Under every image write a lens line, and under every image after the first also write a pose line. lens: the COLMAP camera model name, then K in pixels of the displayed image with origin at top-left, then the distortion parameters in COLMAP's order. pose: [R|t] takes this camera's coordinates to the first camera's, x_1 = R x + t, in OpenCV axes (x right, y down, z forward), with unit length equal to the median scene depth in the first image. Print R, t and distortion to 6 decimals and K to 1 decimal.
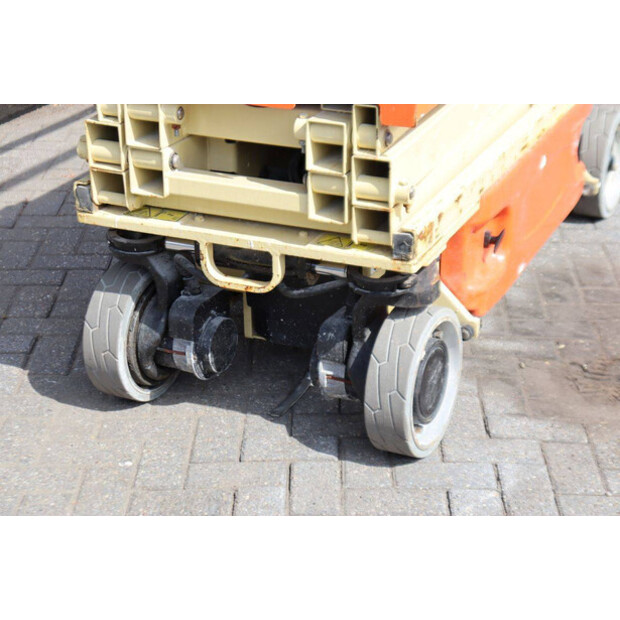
lens RADIAL K [[1454.2, 0, 312.6], [0, 1454.2, 301.5], [0, 0, 1]] dist [0.368878, 0.676288]
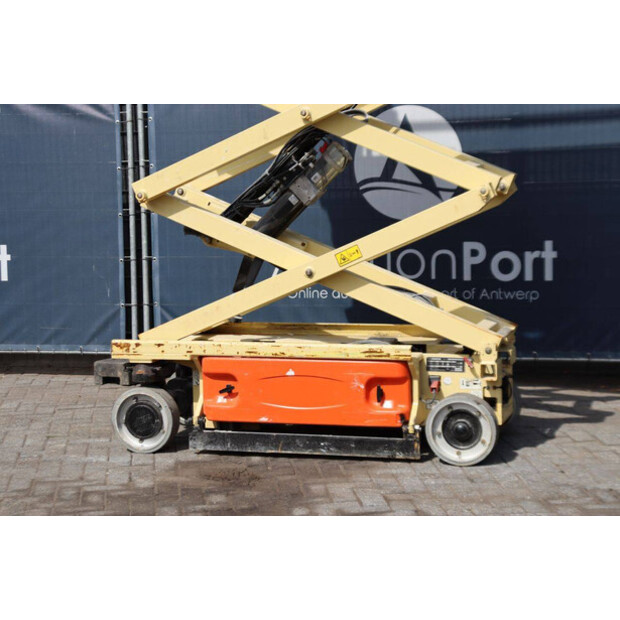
lens RADIAL K [[1454.2, 0, 312.6], [0, 1454.2, 301.5], [0, 0, 1]] dist [0.368878, 0.676288]
pose [[0.125952, 0.117158, -0.985094, 2.389248], [-0.372312, 0.925999, 0.062527, -0.365981], [0.919522, 0.358886, 0.160251, 0.811470]]
